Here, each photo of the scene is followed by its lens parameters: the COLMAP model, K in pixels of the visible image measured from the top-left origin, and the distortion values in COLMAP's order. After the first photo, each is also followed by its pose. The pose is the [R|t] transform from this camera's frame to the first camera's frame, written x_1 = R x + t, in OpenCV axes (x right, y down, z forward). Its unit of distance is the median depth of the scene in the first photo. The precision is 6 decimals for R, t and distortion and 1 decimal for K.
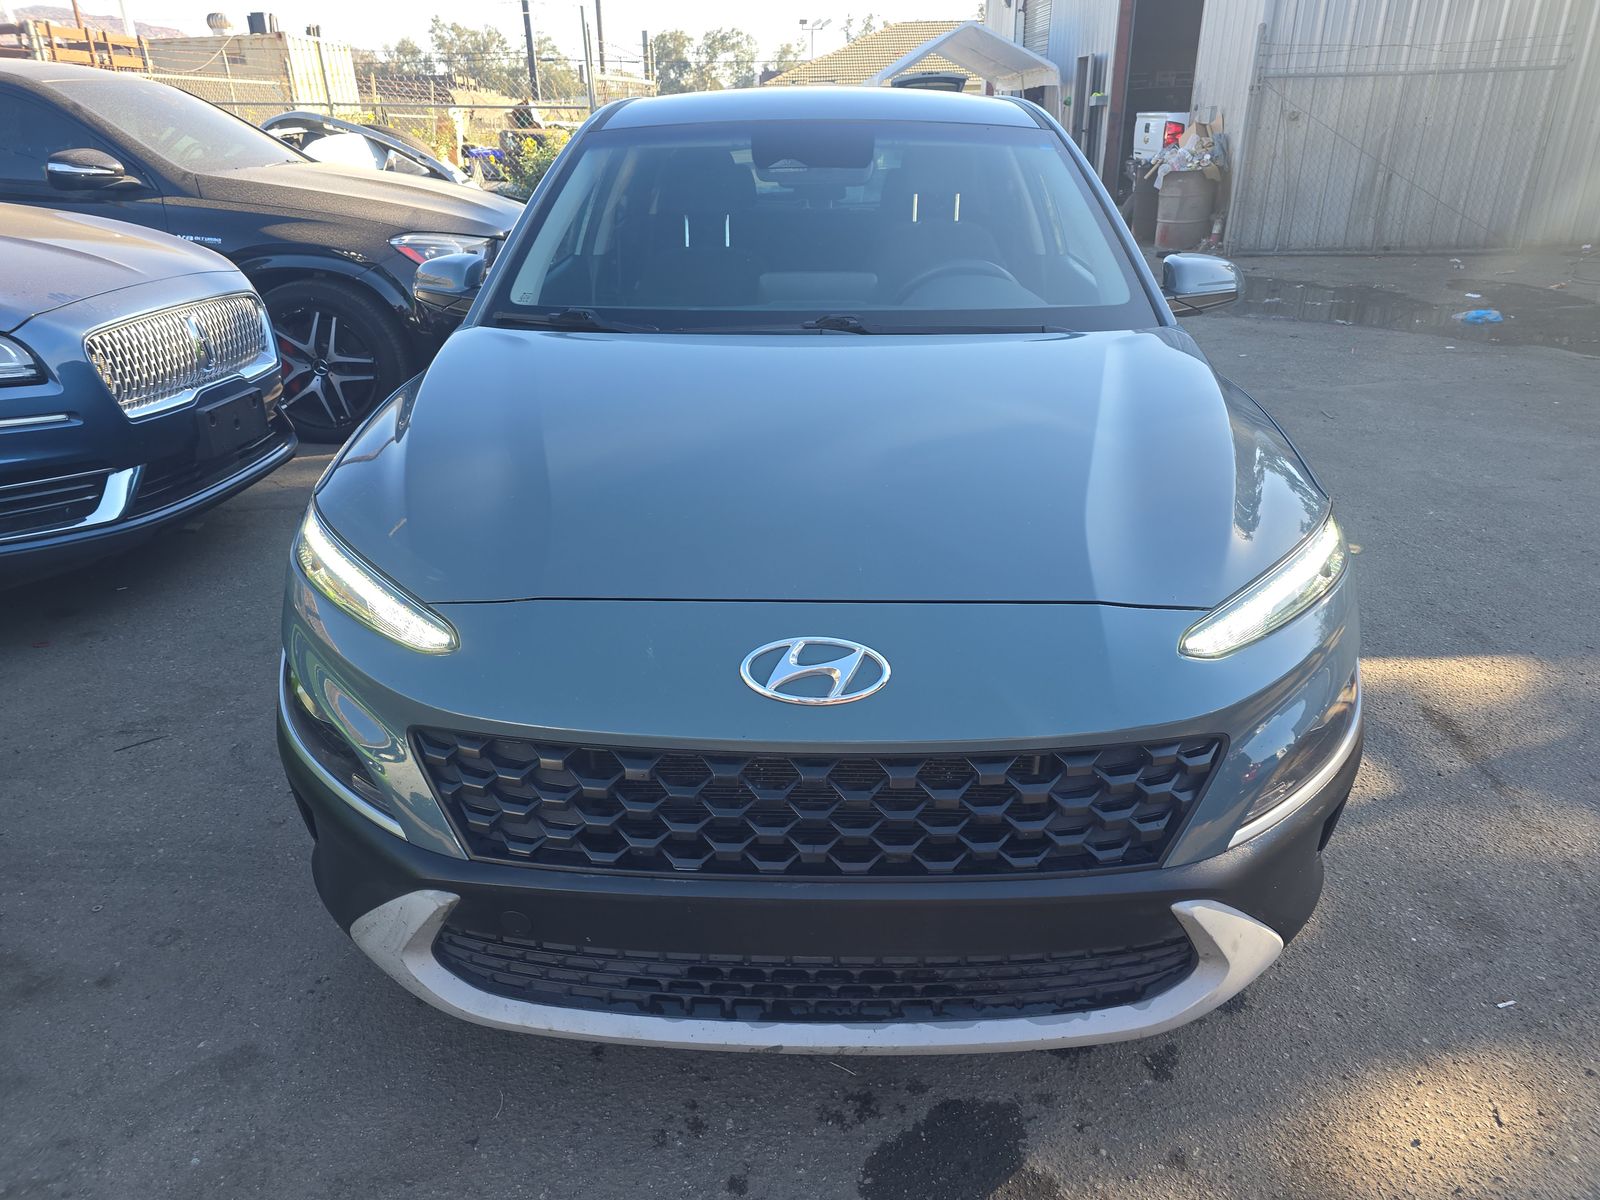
lens RADIAL K [[1084.7, 0, 805.4], [0, 1084.7, 593.0], [0, 0, 1]] dist [0.025729, -0.016757]
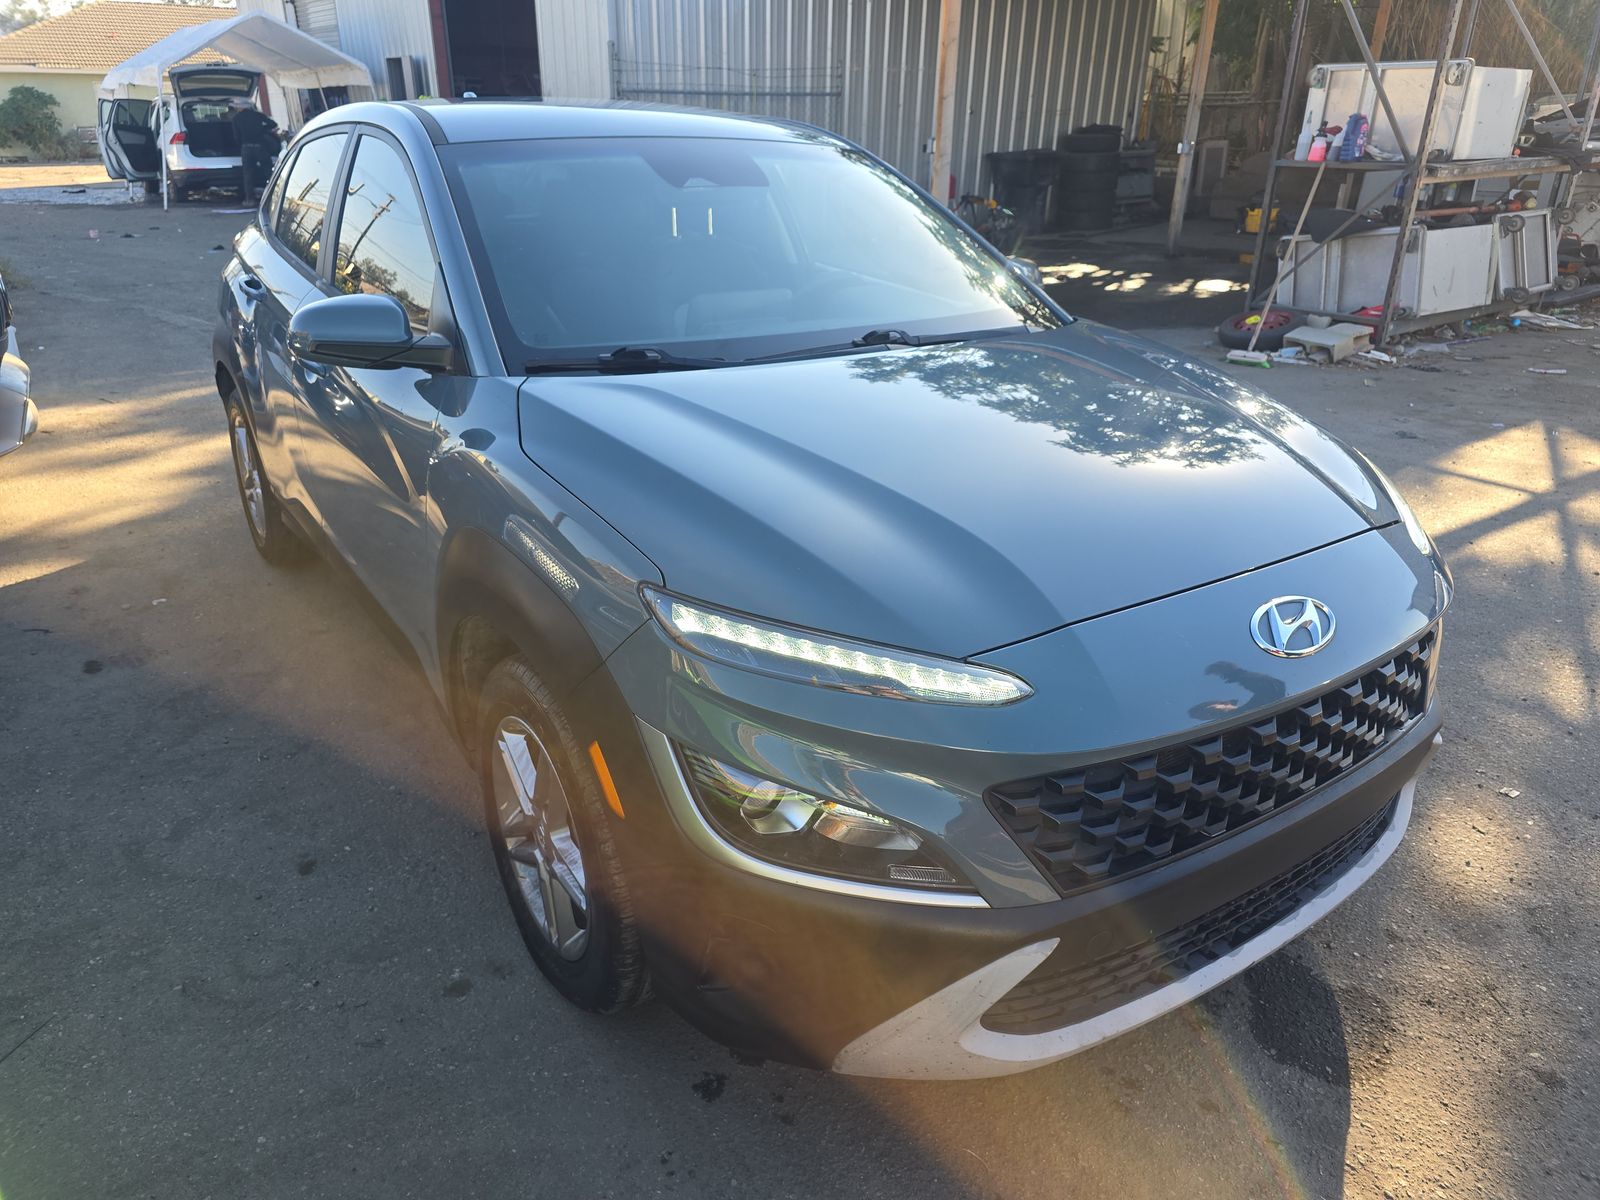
lens RADIAL K [[1084.7, 0, 803.8], [0, 1084.7, 607.4], [0, 0, 1]] dist [0.025729, -0.016757]
pose [[0.809672, -0.214956, 0.546099, -0.128439], [0.210596, 0.974953, 0.071523, -0.017242], [-0.547795, 0.057096, 0.834662, 0.038480]]
